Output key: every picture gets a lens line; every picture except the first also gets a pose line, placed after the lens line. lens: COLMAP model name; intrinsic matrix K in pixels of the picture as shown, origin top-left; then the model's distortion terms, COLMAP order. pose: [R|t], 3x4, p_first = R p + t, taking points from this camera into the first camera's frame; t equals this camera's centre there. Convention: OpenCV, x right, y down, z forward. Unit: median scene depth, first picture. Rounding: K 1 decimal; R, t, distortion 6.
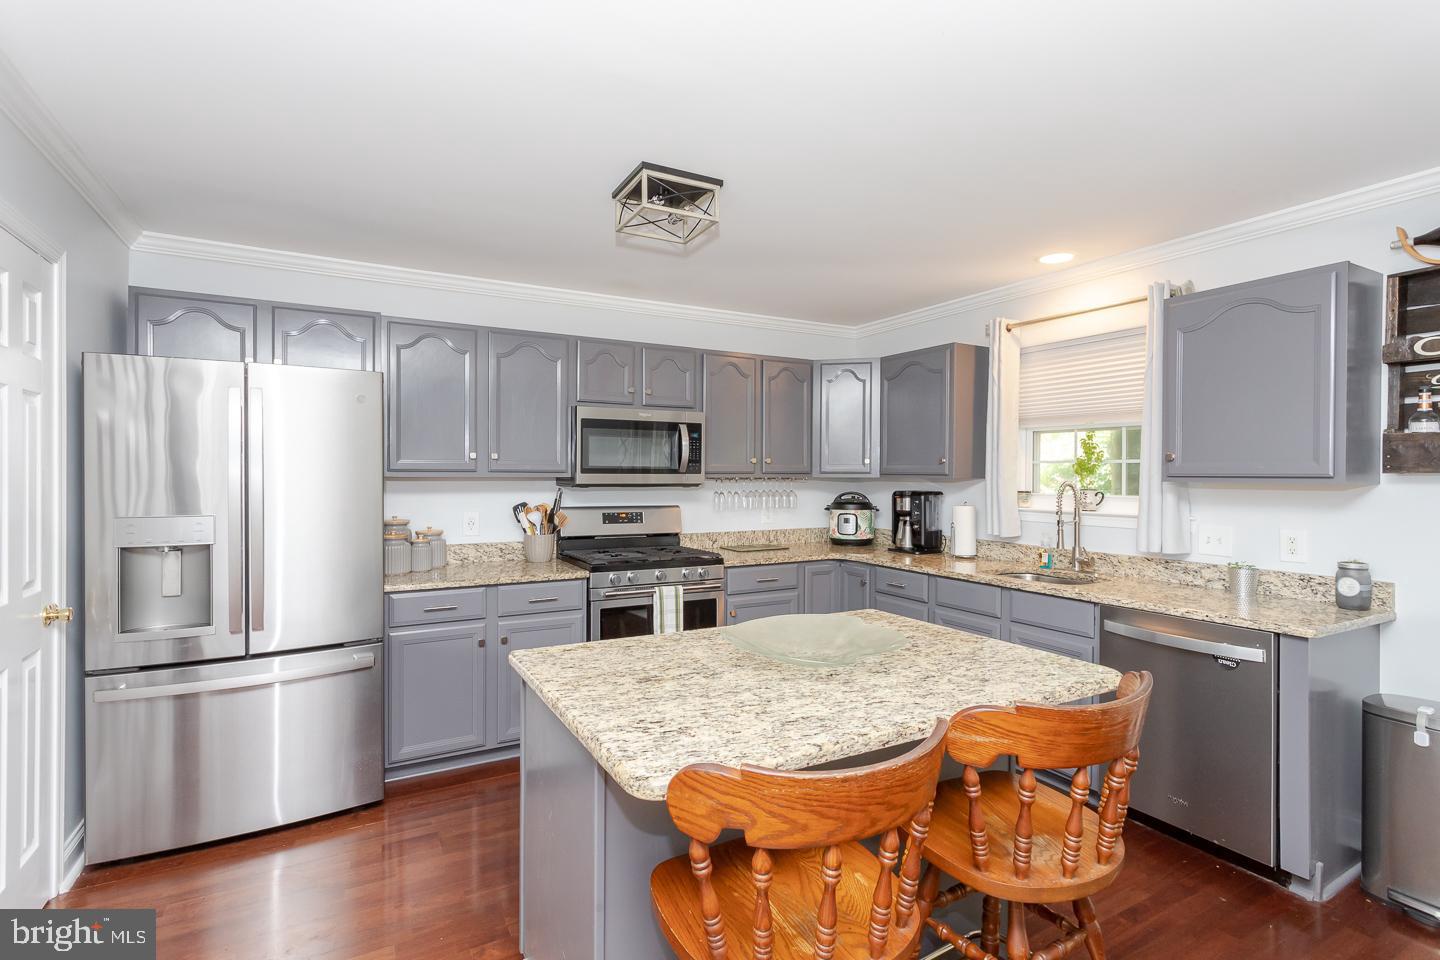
lens RADIAL K [[692.3, 0, 744.6], [0, 692.3, 480.1], [0, 0, 1]] dist [0.002183, 0.000424]
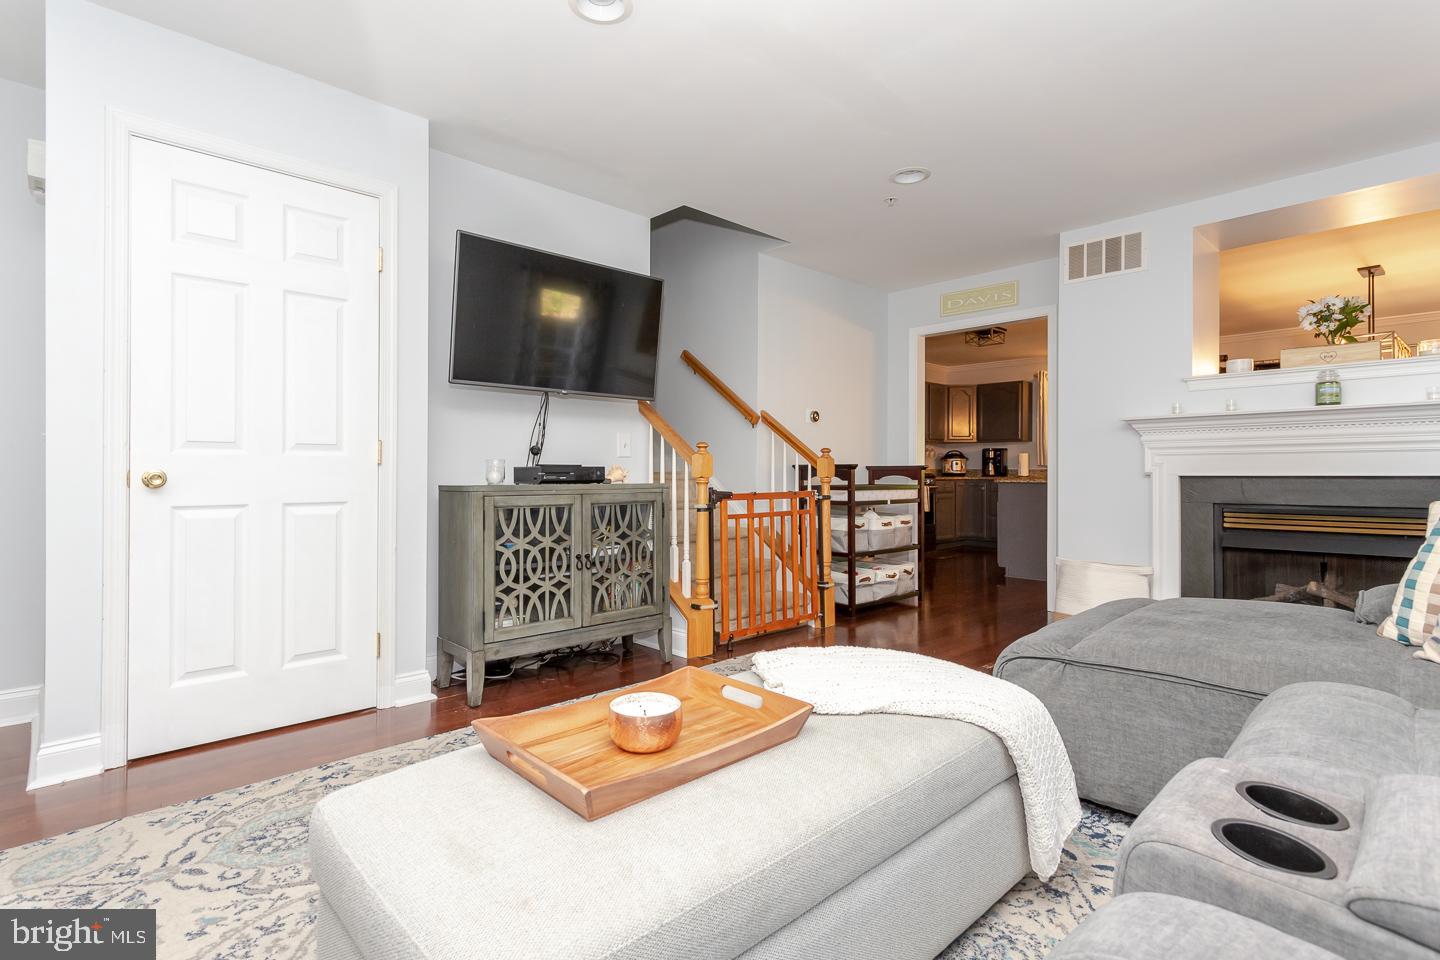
lens RADIAL K [[692.3, 0, 721.4], [0, 692.3, 466.8], [0, 0, 1]] dist [0.002183, 0.000424]
pose [[0.972737, -0.002500, 0.231899, -1.167805], [0.005684, 0.999899, -0.013062, 0.105280], [-0.231843, 0.014024, 0.972652, -0.955727]]
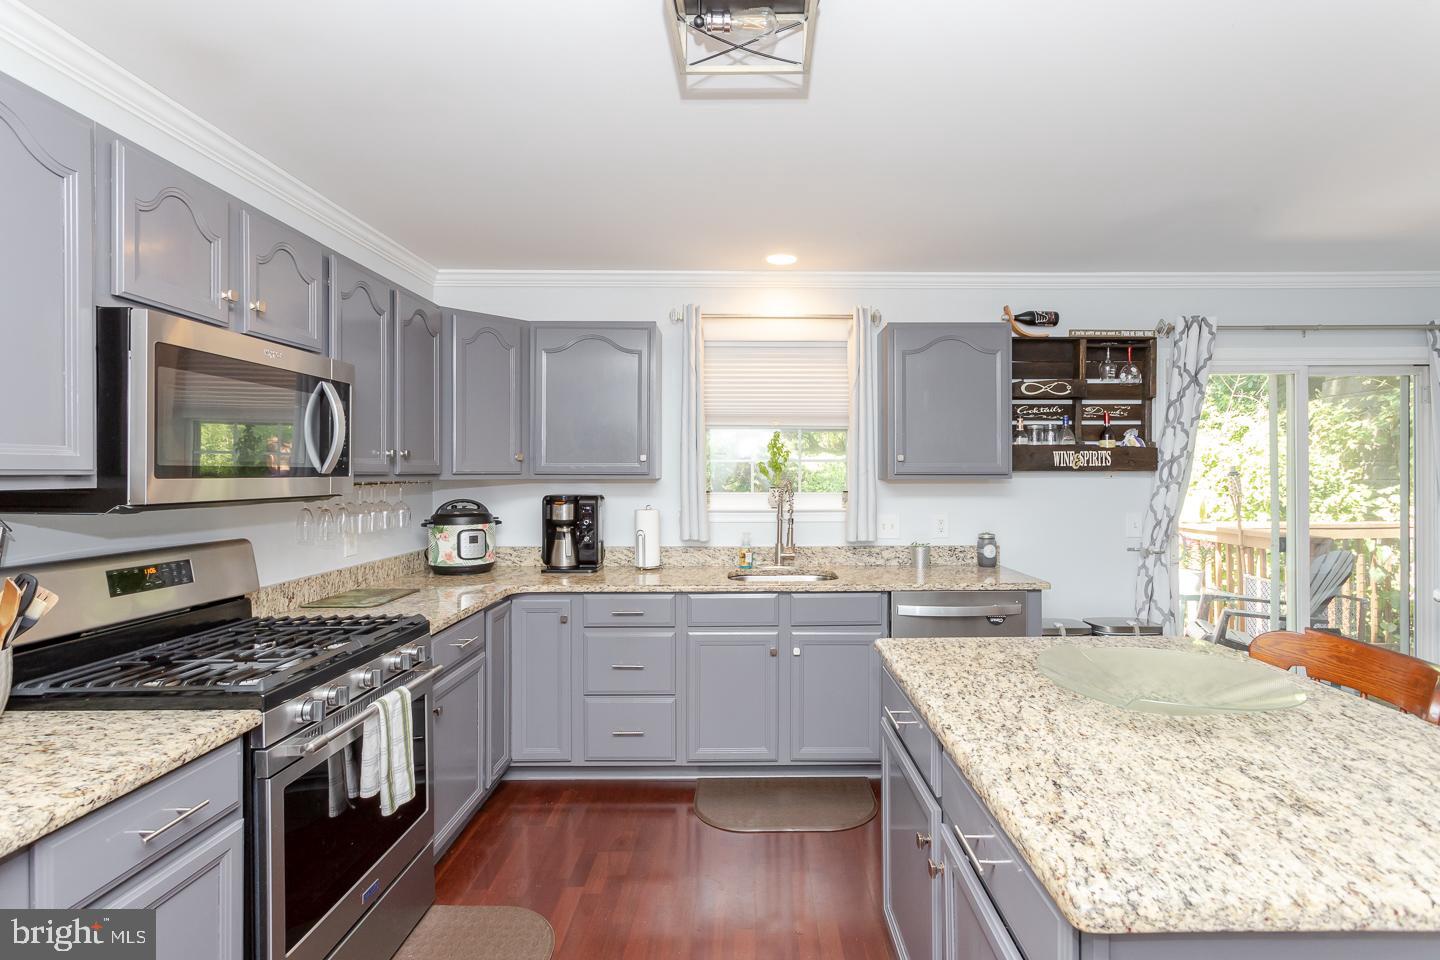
lens RADIAL K [[692.3, 0, 725.6], [0, 692.3, 474.3], [0, 0, 1]] dist [0.002183, 0.000424]
pose [[0.499698, -0.007274, 0.866169, -0.401980], [0.012410, 0.999922, 0.001238, -0.007944], [-0.866111, 0.010131, 0.499750, 0.485205]]
